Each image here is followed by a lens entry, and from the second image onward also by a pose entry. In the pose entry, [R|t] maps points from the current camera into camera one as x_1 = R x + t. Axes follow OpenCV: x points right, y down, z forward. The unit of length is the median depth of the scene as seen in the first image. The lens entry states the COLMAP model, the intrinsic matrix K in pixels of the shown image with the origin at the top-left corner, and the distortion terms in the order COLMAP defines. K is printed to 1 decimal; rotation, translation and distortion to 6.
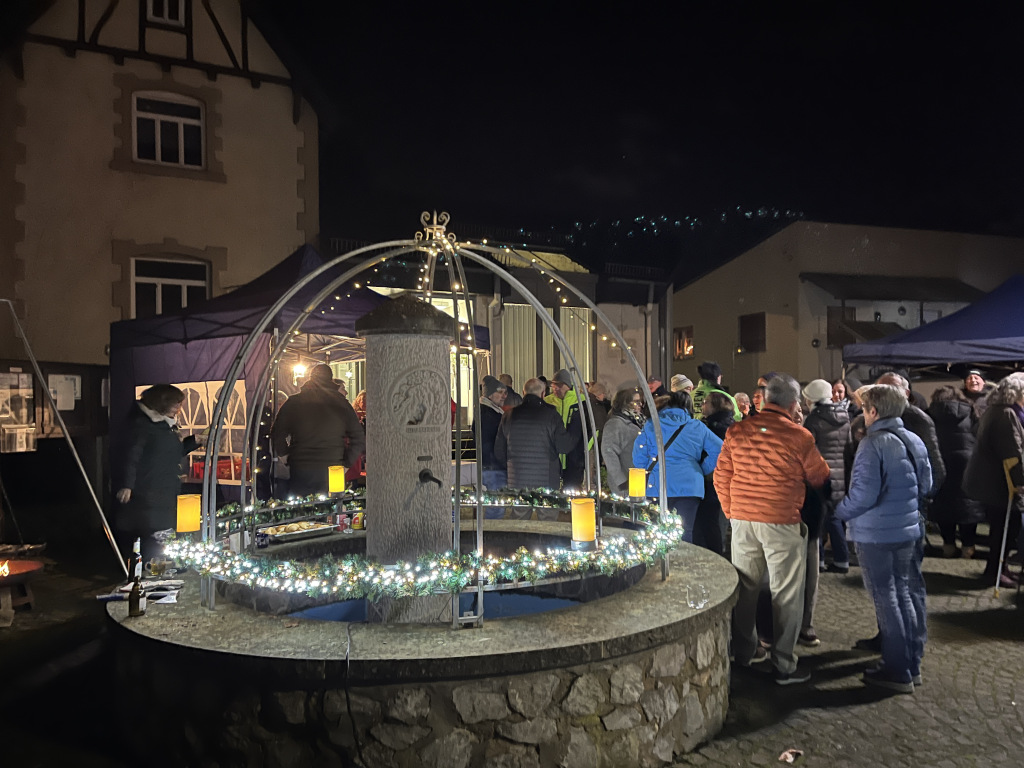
lens RADIAL K [[778.7, 0, 518.3], [0, 778.7, 392.6], [0, 0, 1]] dist [0.077231, -0.093008]
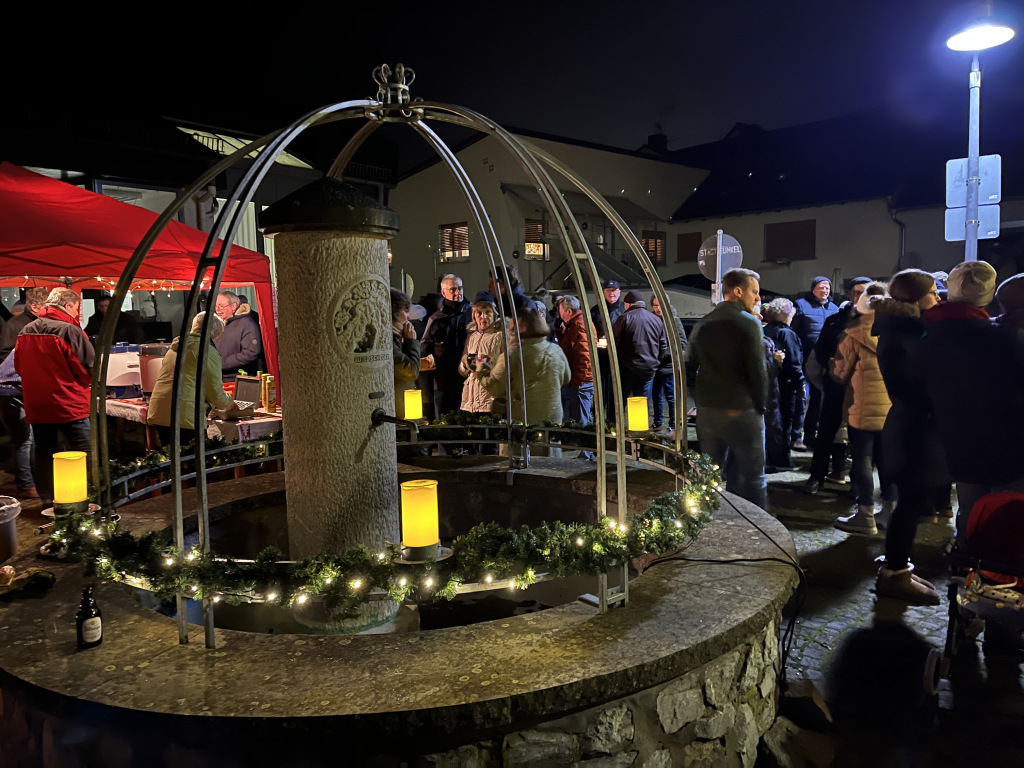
lens RADIAL K [[778.7, 0, 513.8], [0, 778.7, 374.3], [0, 0, 1]] dist [0.077231, -0.093008]
pose [[0.898474, -0.045840, 0.436626, -0.512428], [0.004866, 0.995513, 0.094501, -0.013396], [-0.438999, -0.082782, 0.894666, 0.374303]]
